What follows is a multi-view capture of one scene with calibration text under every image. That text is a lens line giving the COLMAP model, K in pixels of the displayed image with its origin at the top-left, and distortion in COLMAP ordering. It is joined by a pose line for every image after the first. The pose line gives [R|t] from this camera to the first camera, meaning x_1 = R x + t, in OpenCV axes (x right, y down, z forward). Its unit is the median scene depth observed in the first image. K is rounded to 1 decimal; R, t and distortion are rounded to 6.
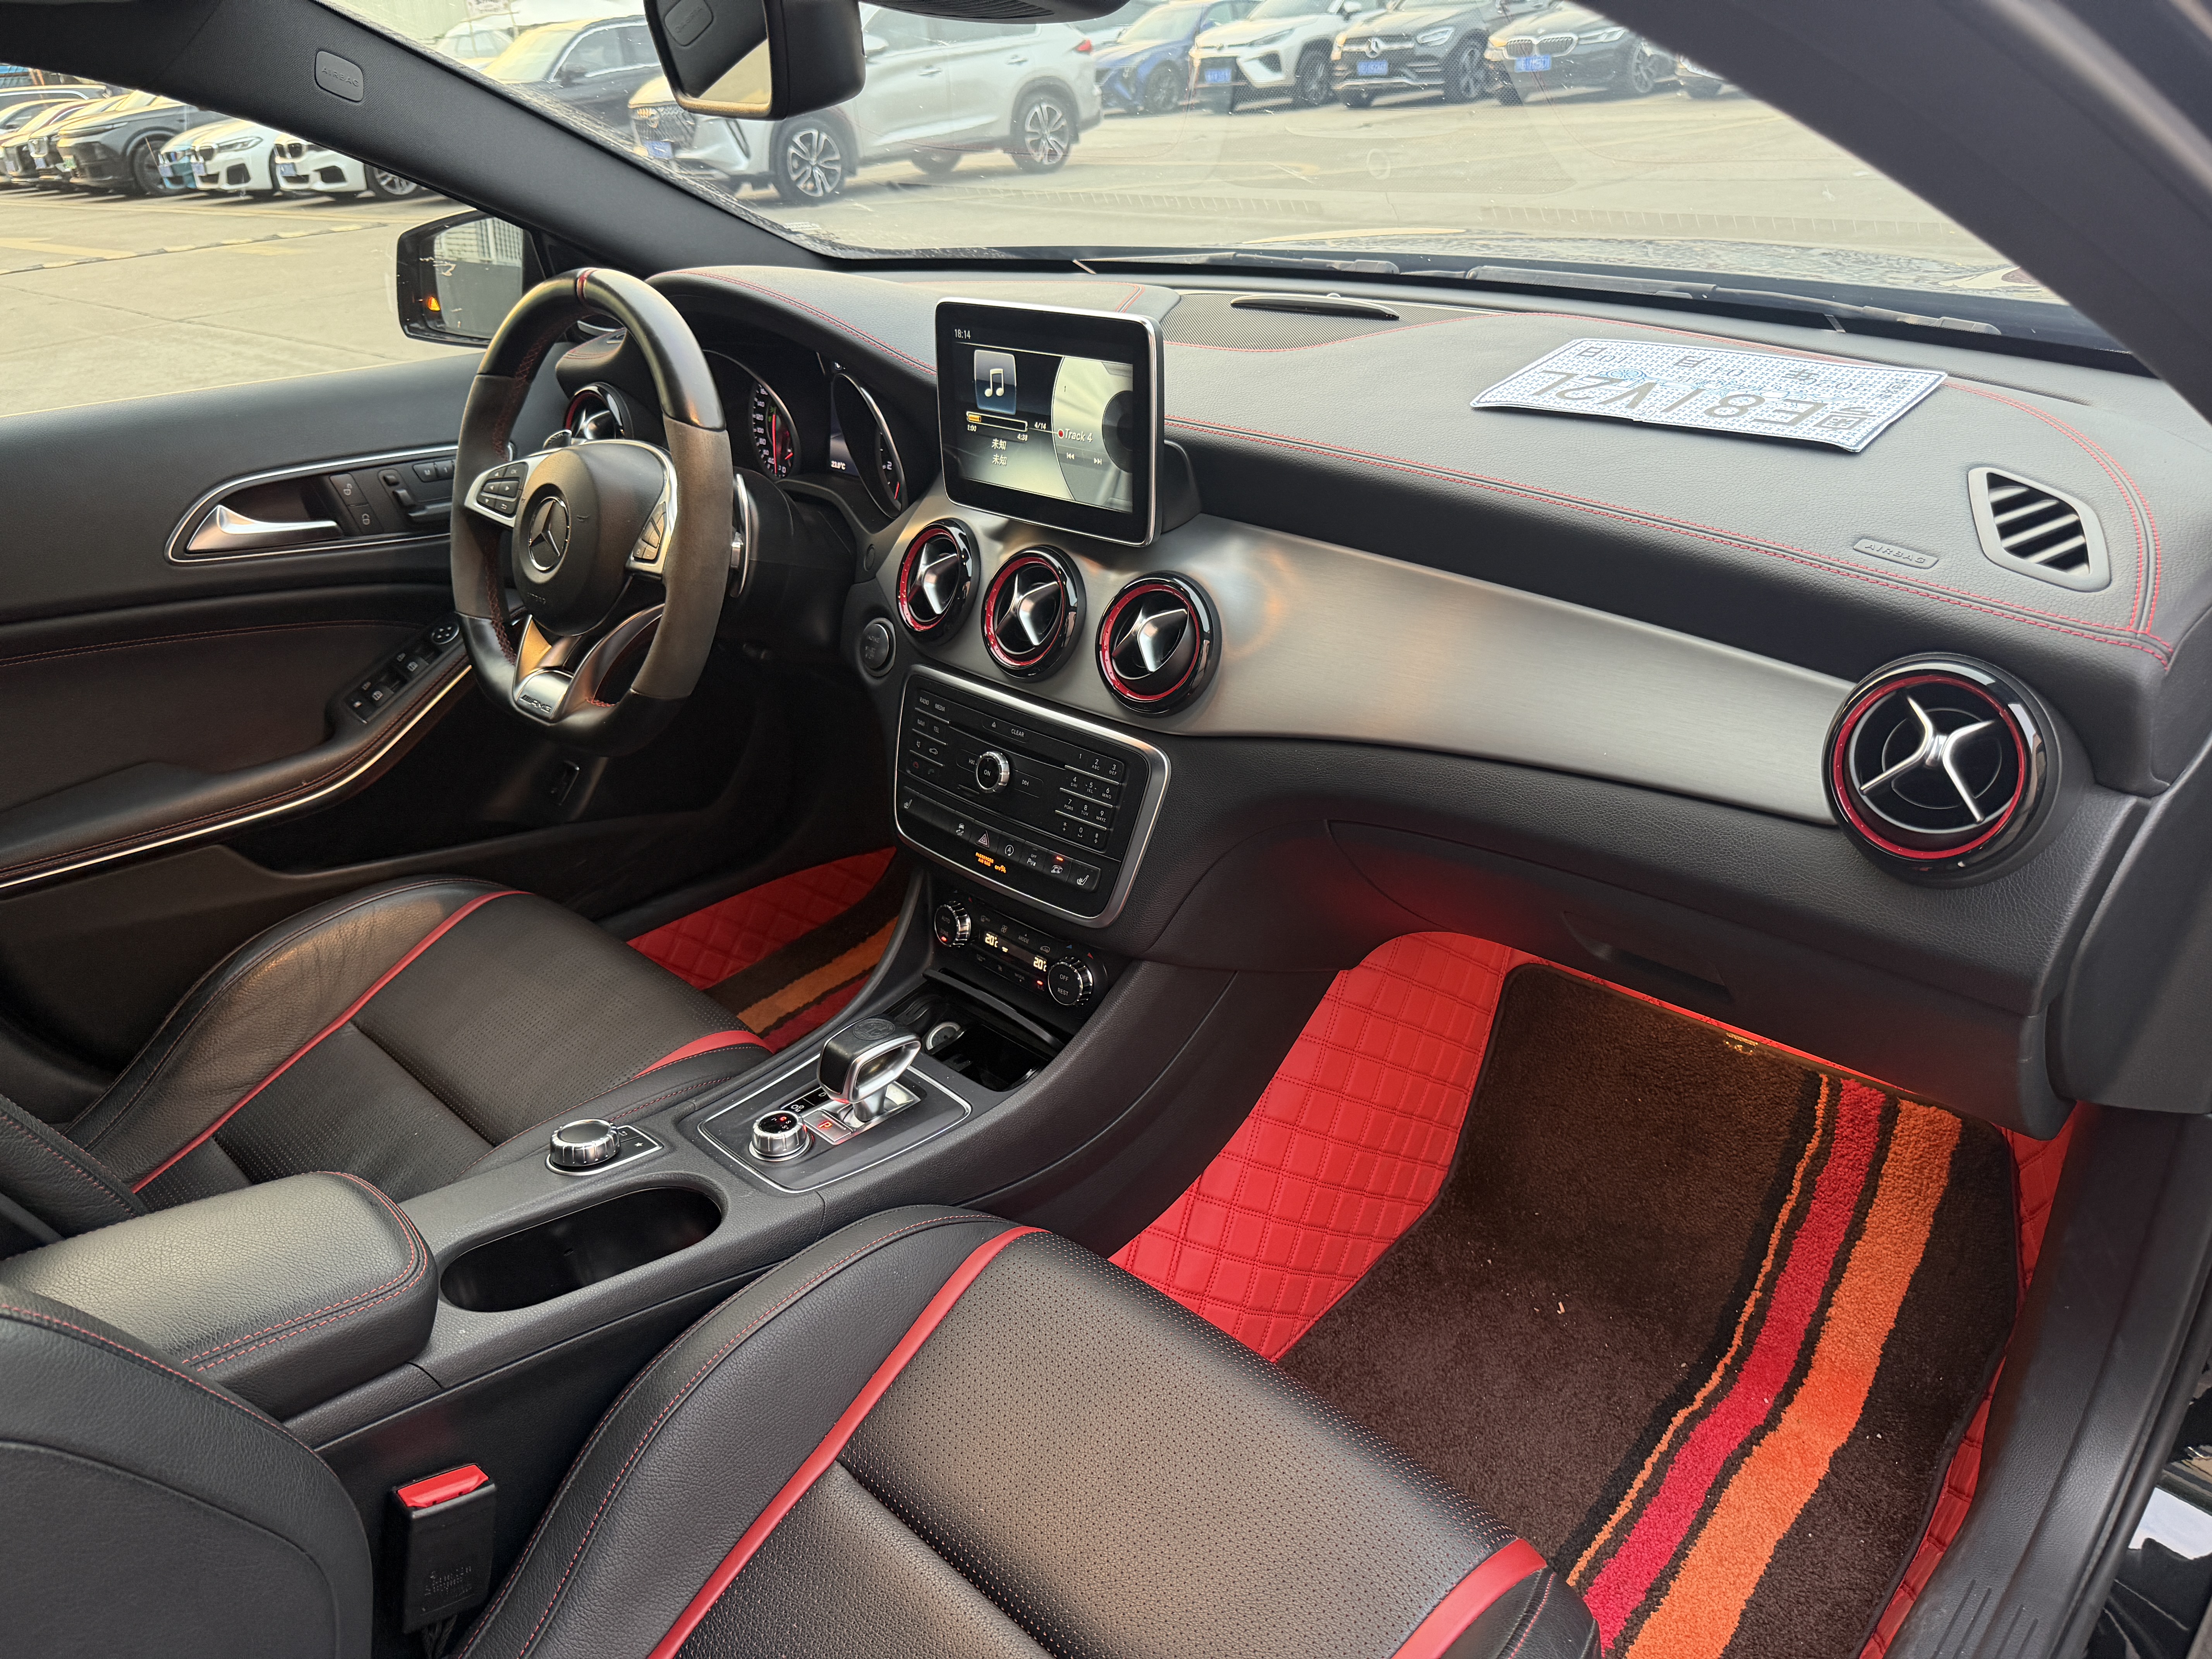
lens RADIAL K [[1563.9, 0, 1143.1], [0, 1563.9, 853.2], [0, 0, 1]] dist [0.036683, -0.052032]
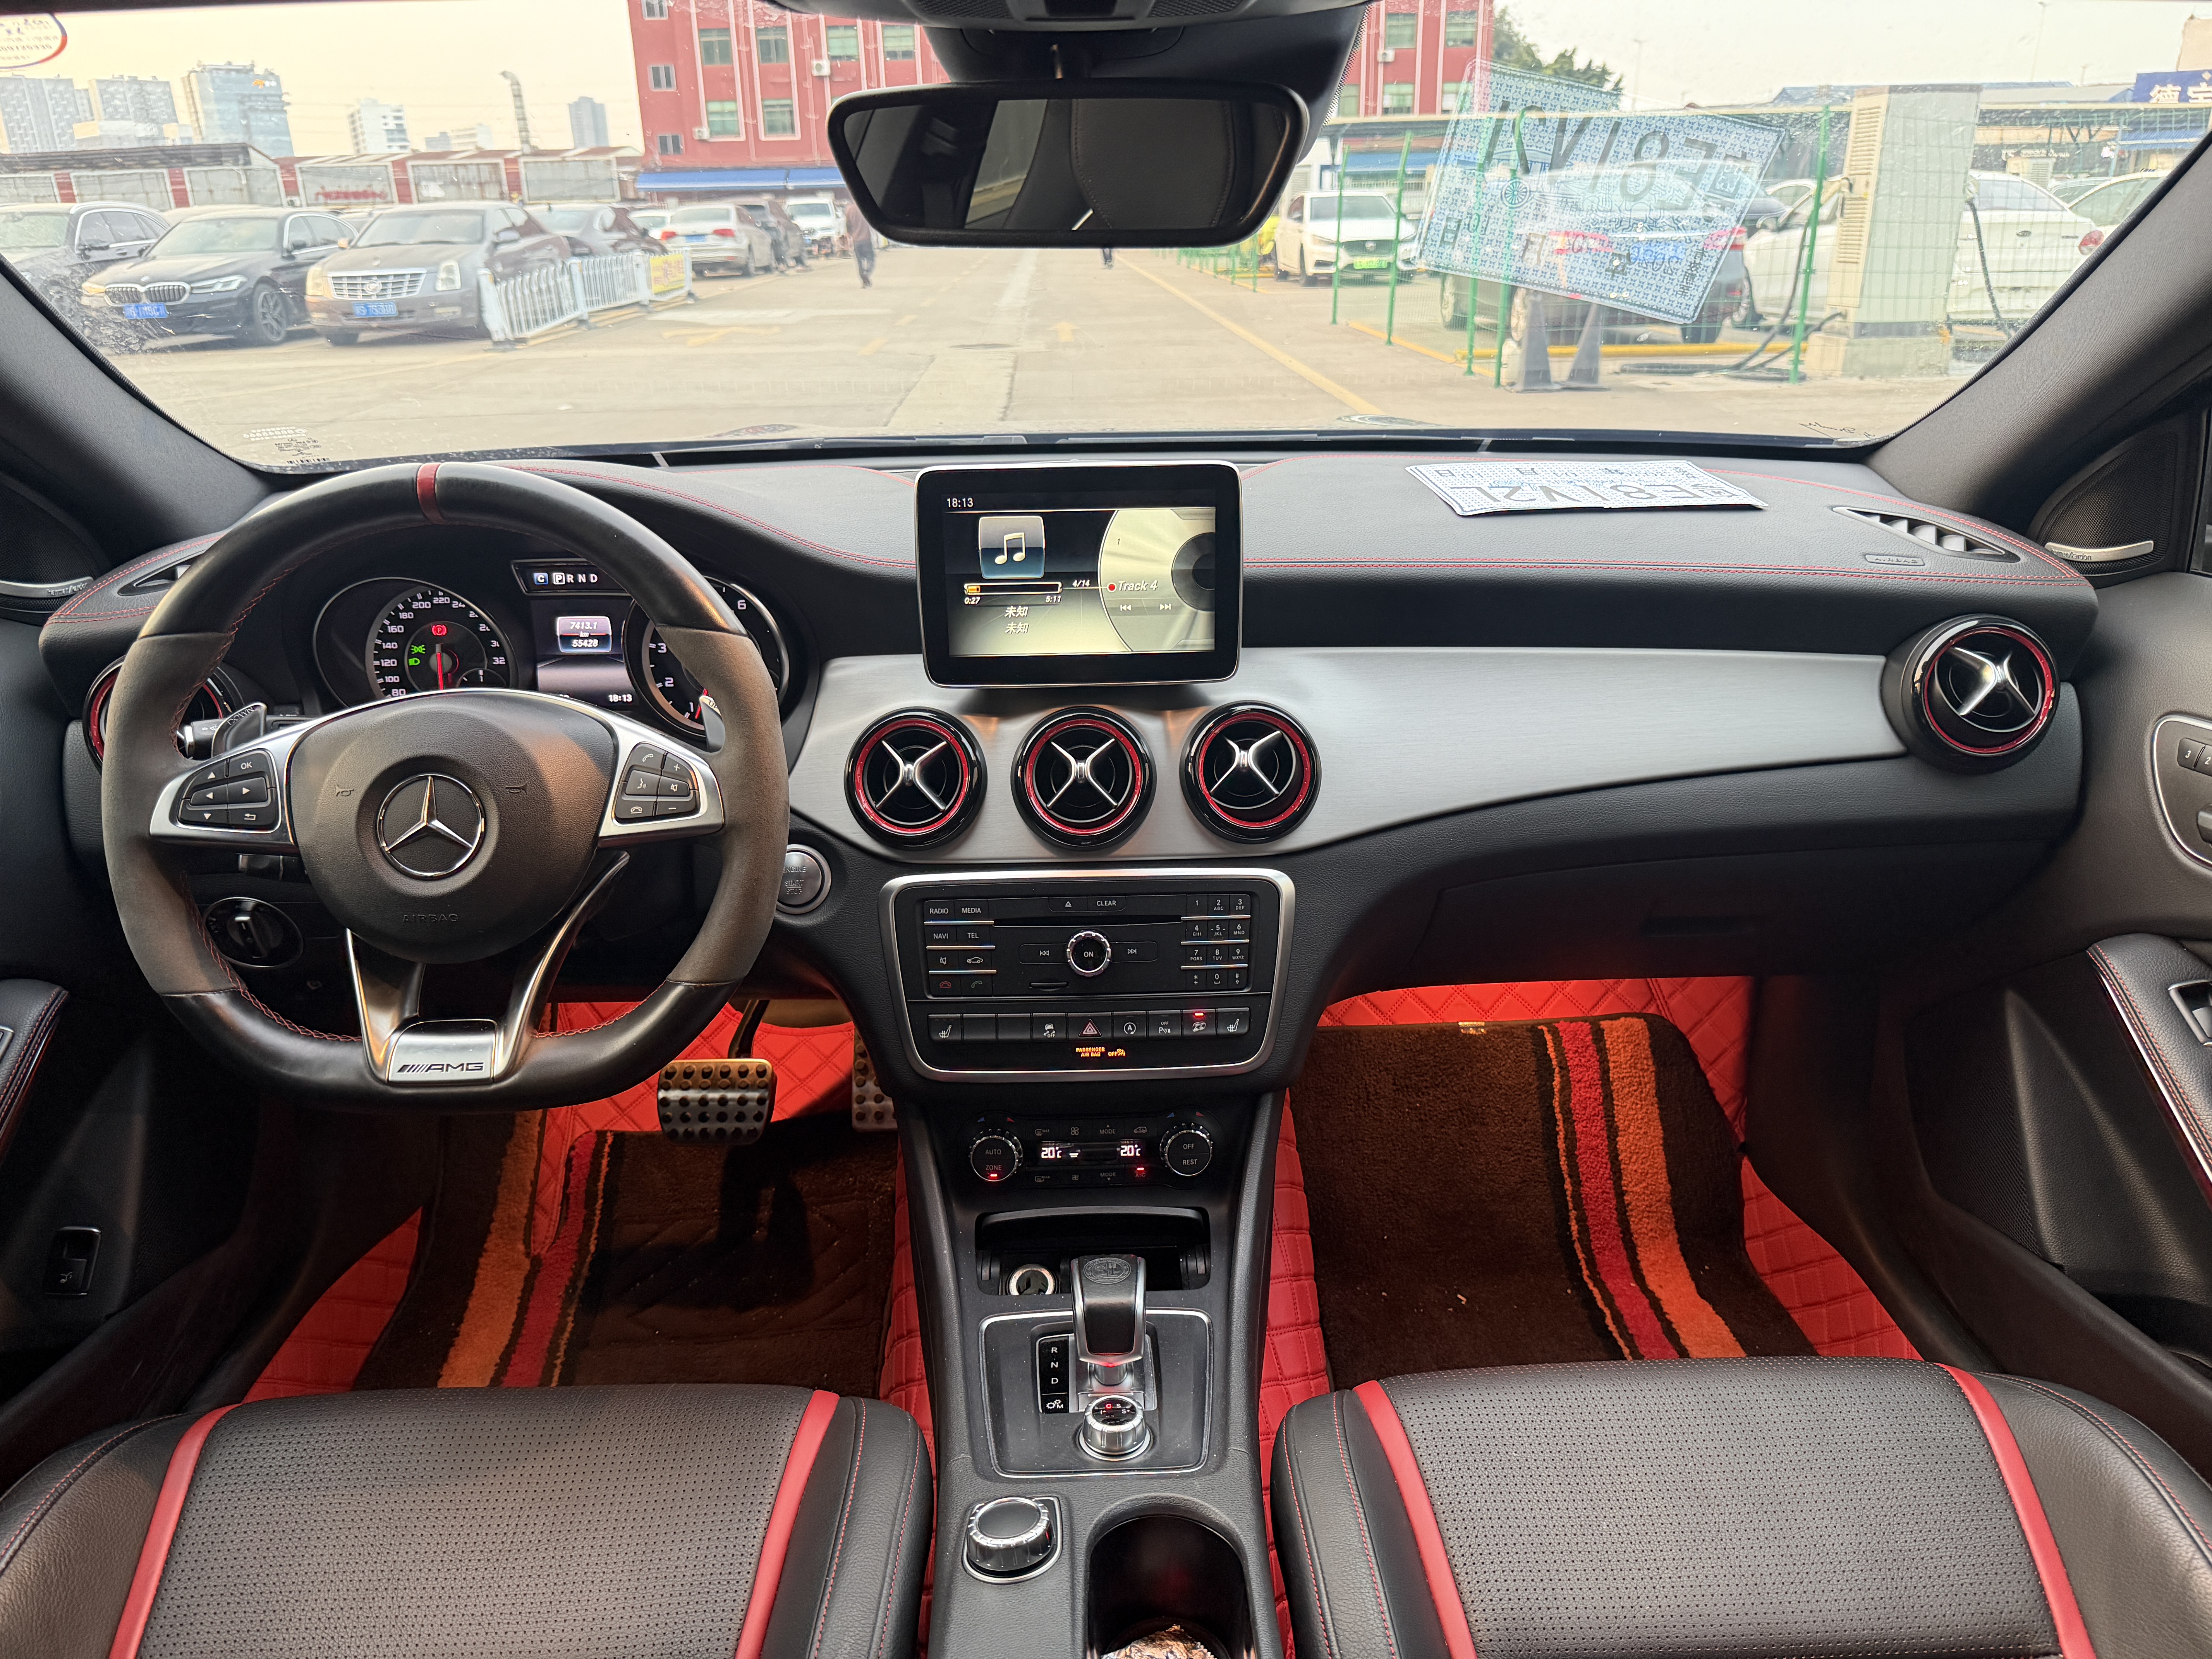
lens RADIAL K [[1563.9, 0, 1100.7], [0, 1563.9, 824.6], [0, 0, 1]] dist [0.036683, -0.052032]
pose [[0.691475, -0.206762, 0.692179, -0.652295], [0.312387, 0.949529, -0.028433, -0.087382], [-0.651366, 0.235889, 0.721165, 0.289508]]
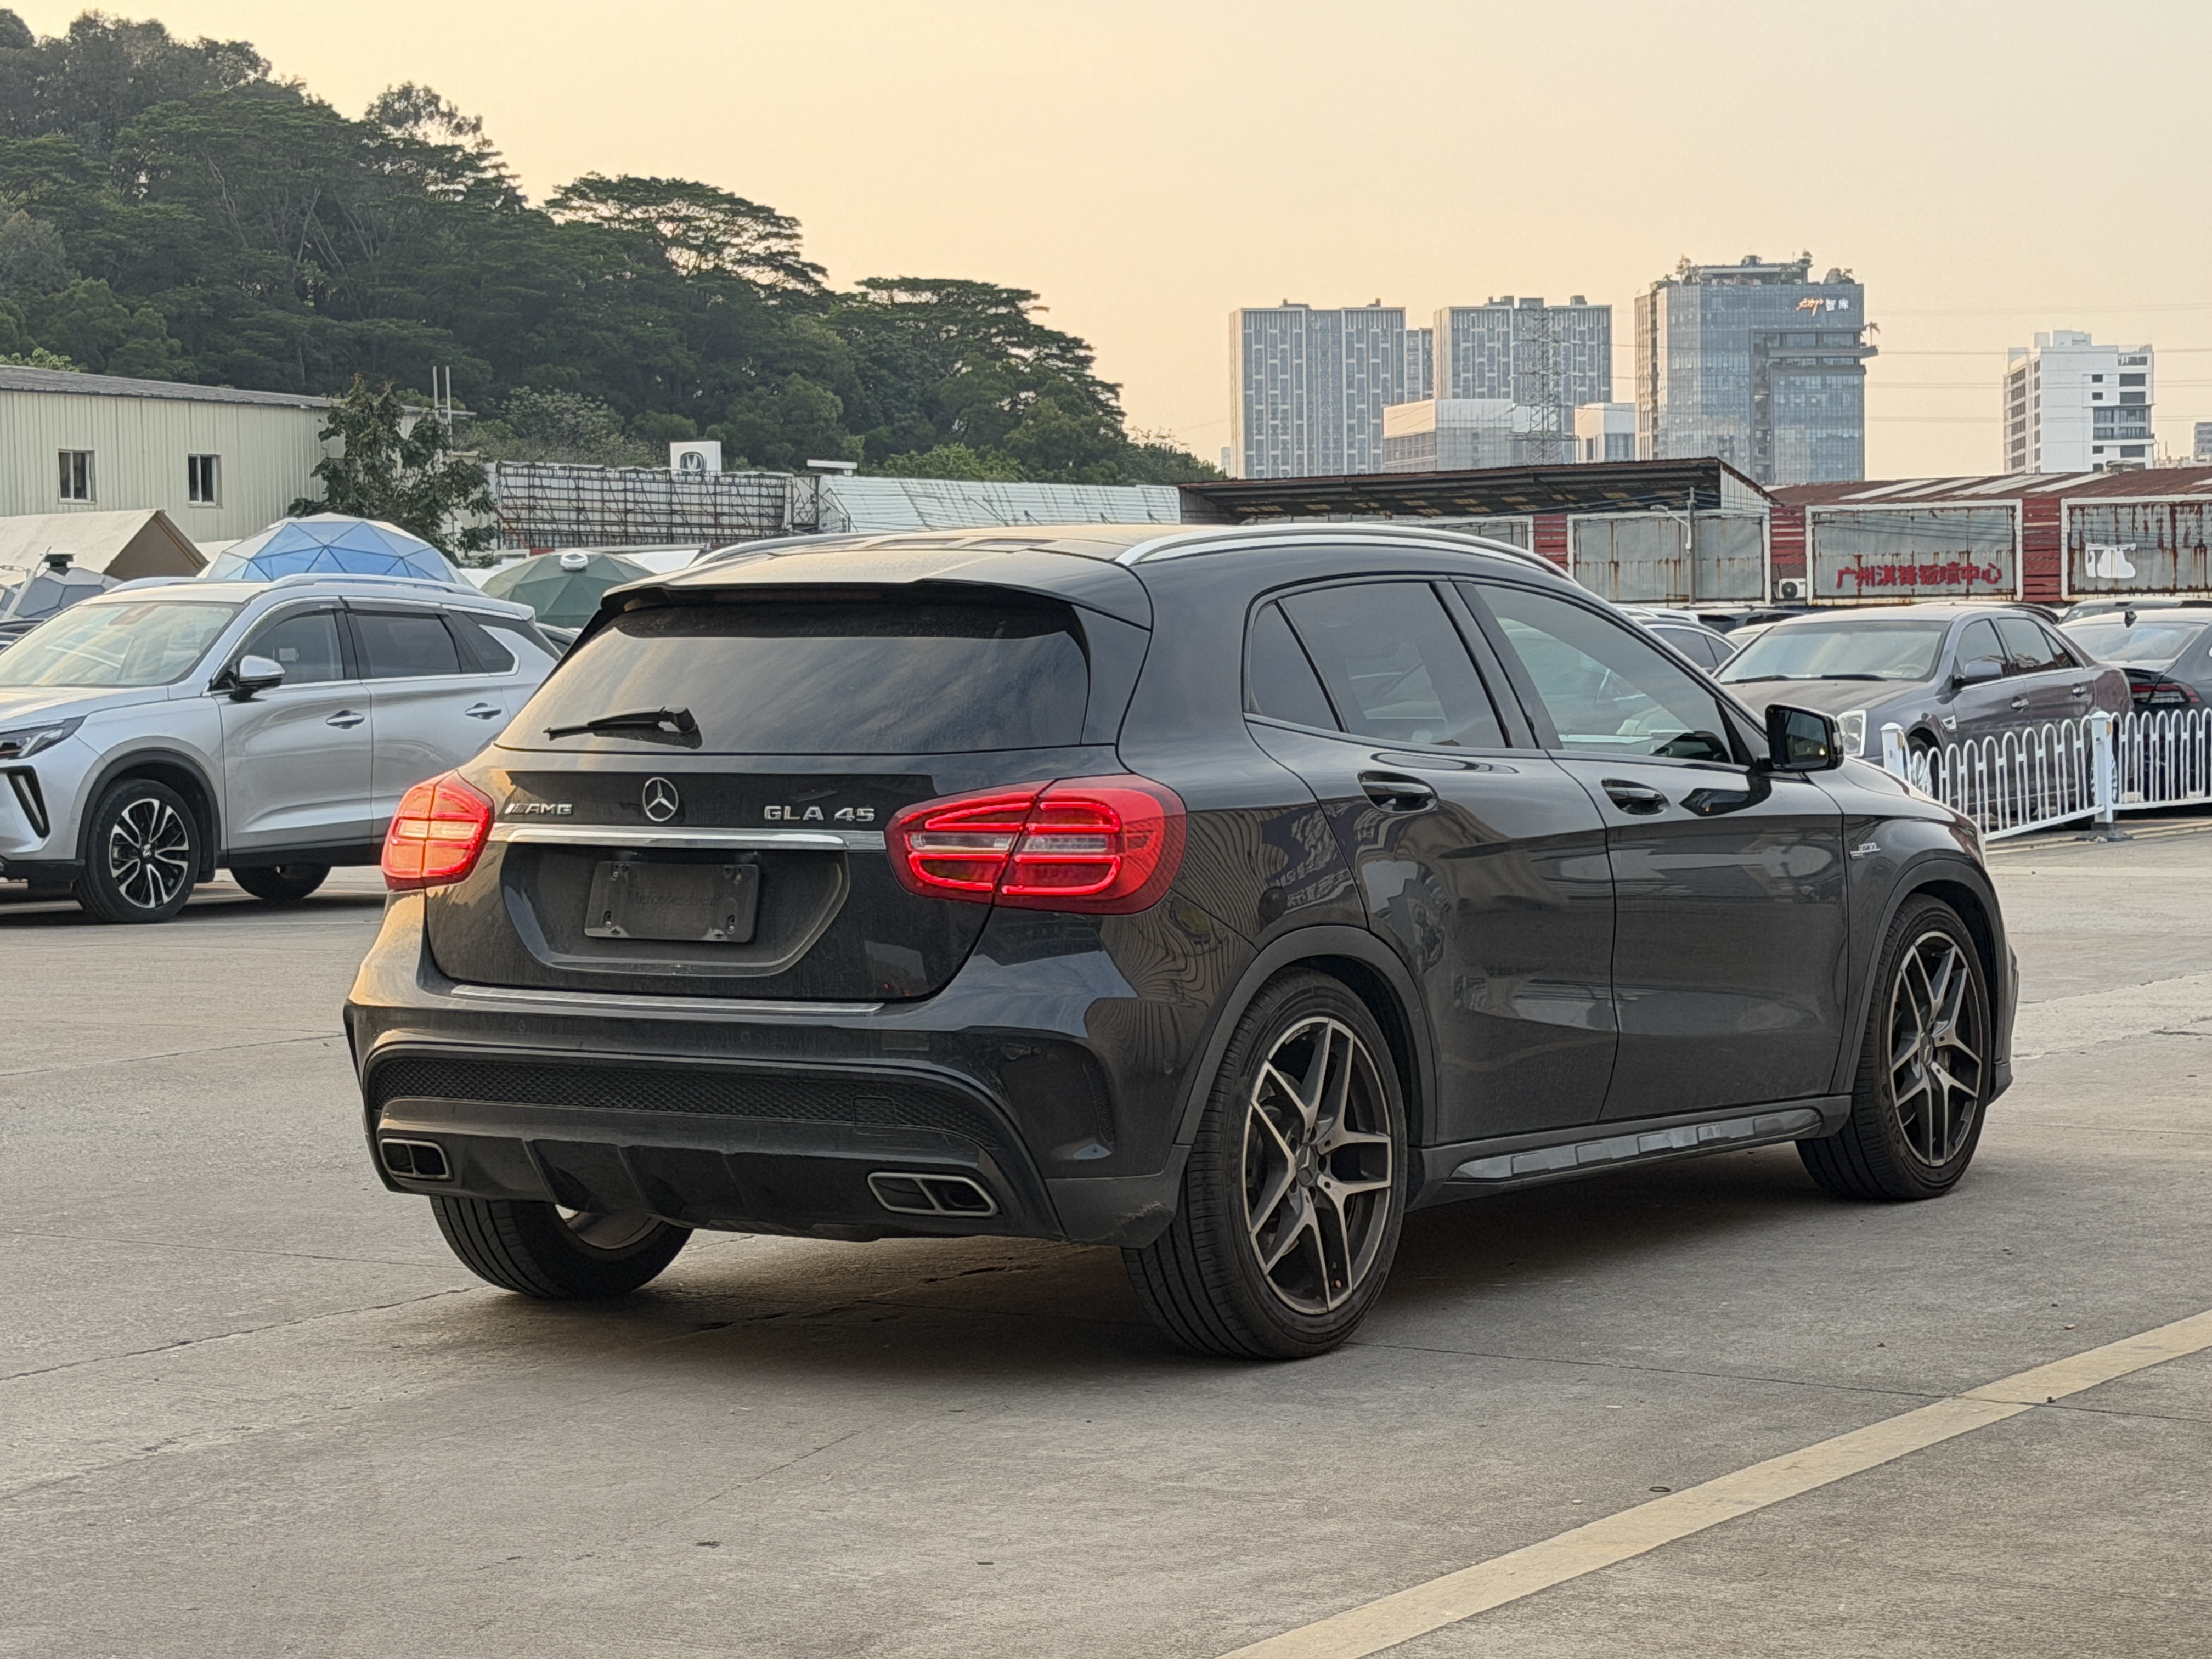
lens RADIAL K [[5107.3, 0, 1103.6], [0, 5107.3, 826.4], [0, 0, 1]] dist [0.254260, 0.000000]
pose [[0.976234, 0.055141, 0.209586, -1.898493], [0.044718, 0.895023, -0.443772, 2.621346], [-0.212054, 0.442598, 0.871286, -4.586133]]
